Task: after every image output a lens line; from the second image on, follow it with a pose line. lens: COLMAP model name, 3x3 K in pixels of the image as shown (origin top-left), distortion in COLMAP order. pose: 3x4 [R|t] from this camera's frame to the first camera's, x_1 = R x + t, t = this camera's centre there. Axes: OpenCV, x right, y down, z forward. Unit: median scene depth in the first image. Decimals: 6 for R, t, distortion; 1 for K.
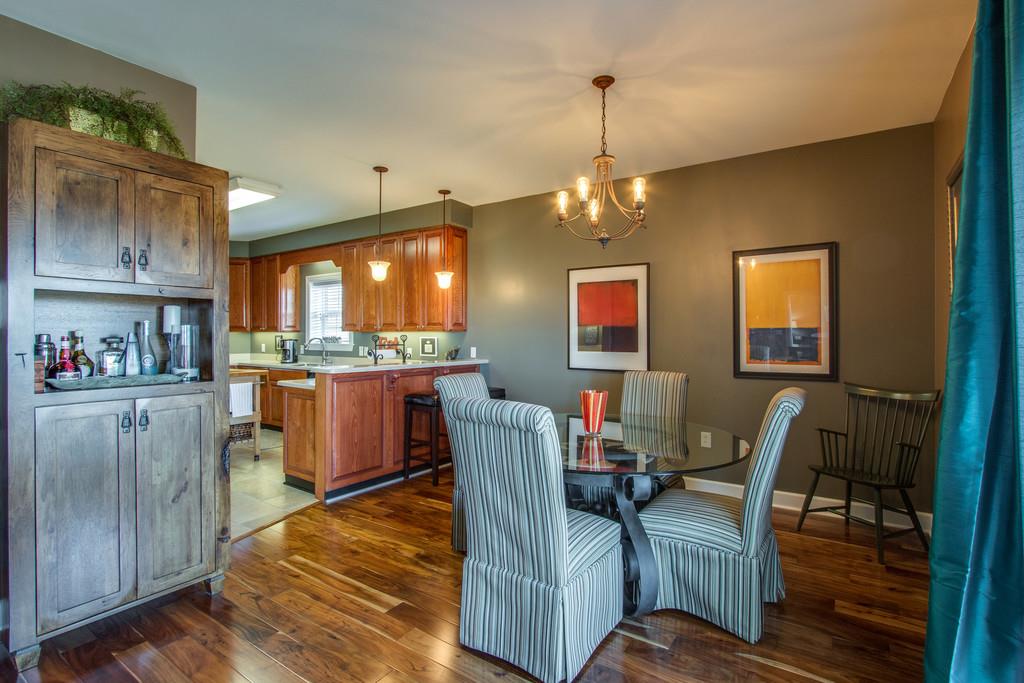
lens RADIAL K [[487.4, 0, 516.3], [0, 487.4, 335.7], [0, 0, 1]] dist [-0.015100, 0.000304]
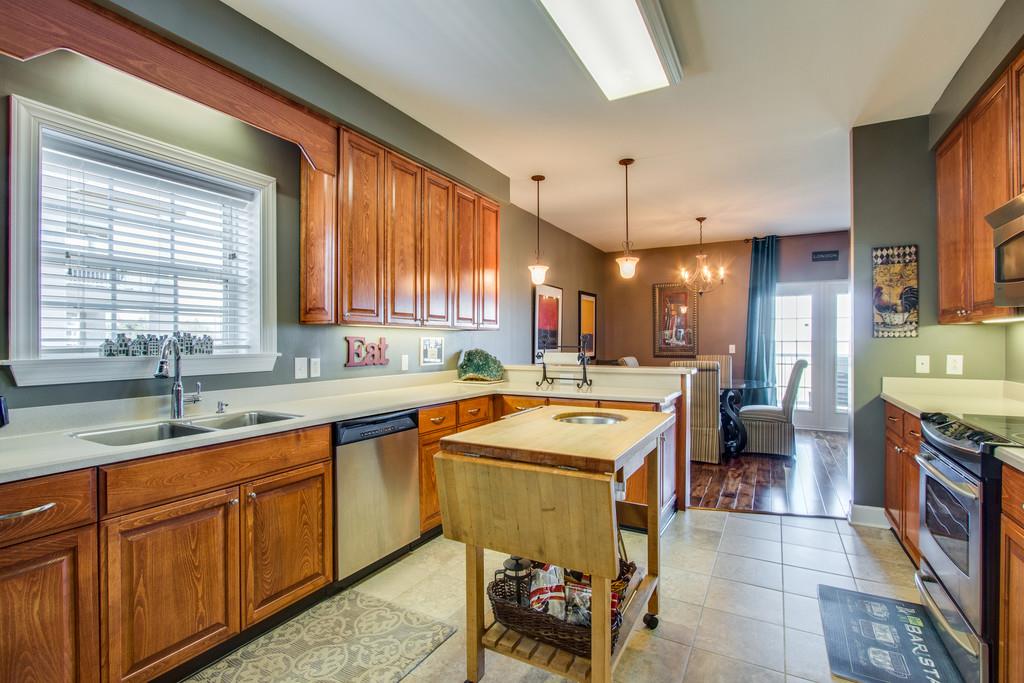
lens RADIAL K [[477.8, 0, 508.3], [0, 477.8, 340.4], [0, 0, 1]] dist [0.005588, 0.001035]
pose [[-0.083903, 0.001002, 0.996473, -0.744133], [-0.000699, 0.999999, -0.001065, 0.006265], [-0.996474, -0.000786, -0.083903, 0.812868]]
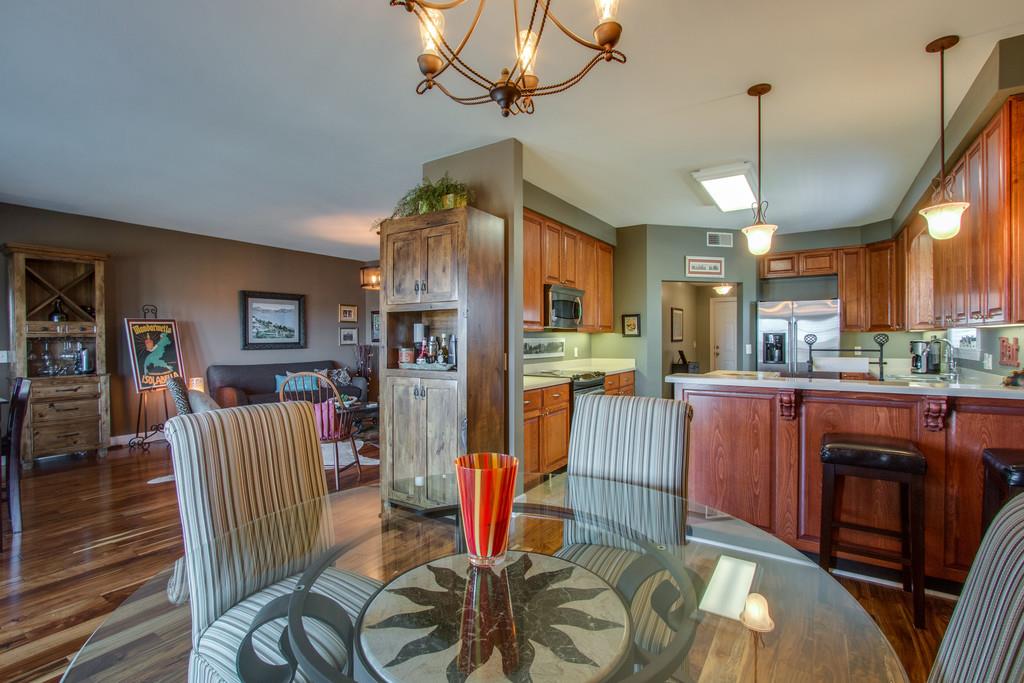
lens RADIAL K [[470.8, 0, 512.0], [0, 470.8, 341.5], [0, 0, 1]] dist [-0.023242, 0.000331]
pose [[0.014068, 0.005374, -0.999887, 0.223429], [0.004108, 0.999977, 0.005432, 0.002284], [0.999893, -0.004184, 0.014045, 0.396603]]
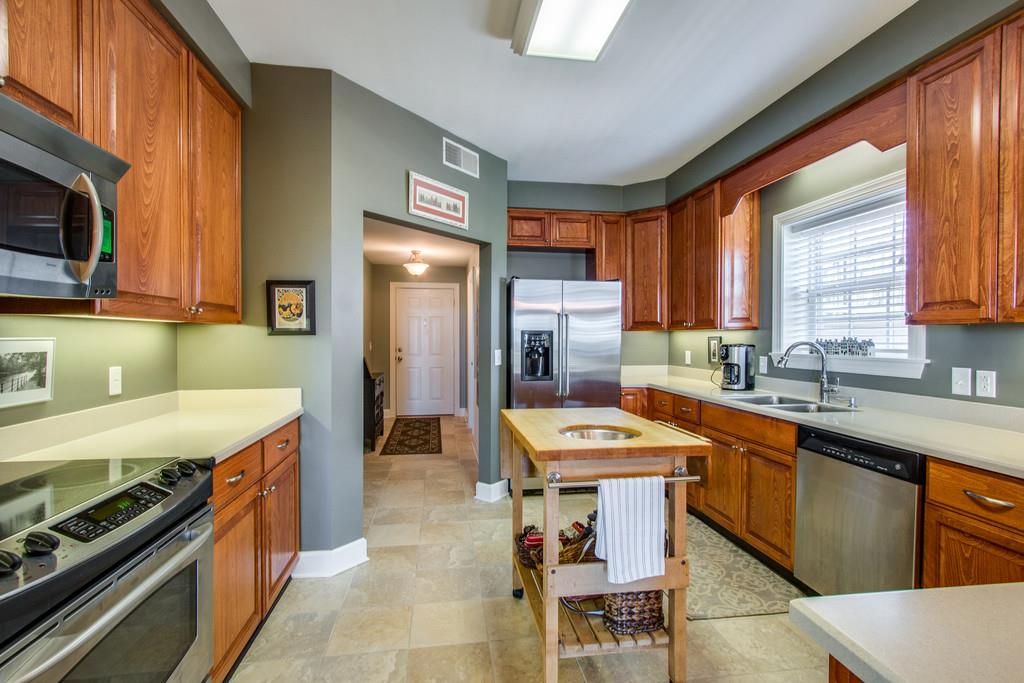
lens RADIAL K [[477.8, 0, 508.3], [0, 477.8, 340.4], [0, 0, 1]] dist [0.005588, 0.001035]
pose [[0.674781, 0.006525, -0.737990, -0.272734], [-0.001742, 0.999972, 0.007249, 0.000435], [0.738016, -0.003606, 0.674773, 0.507366]]
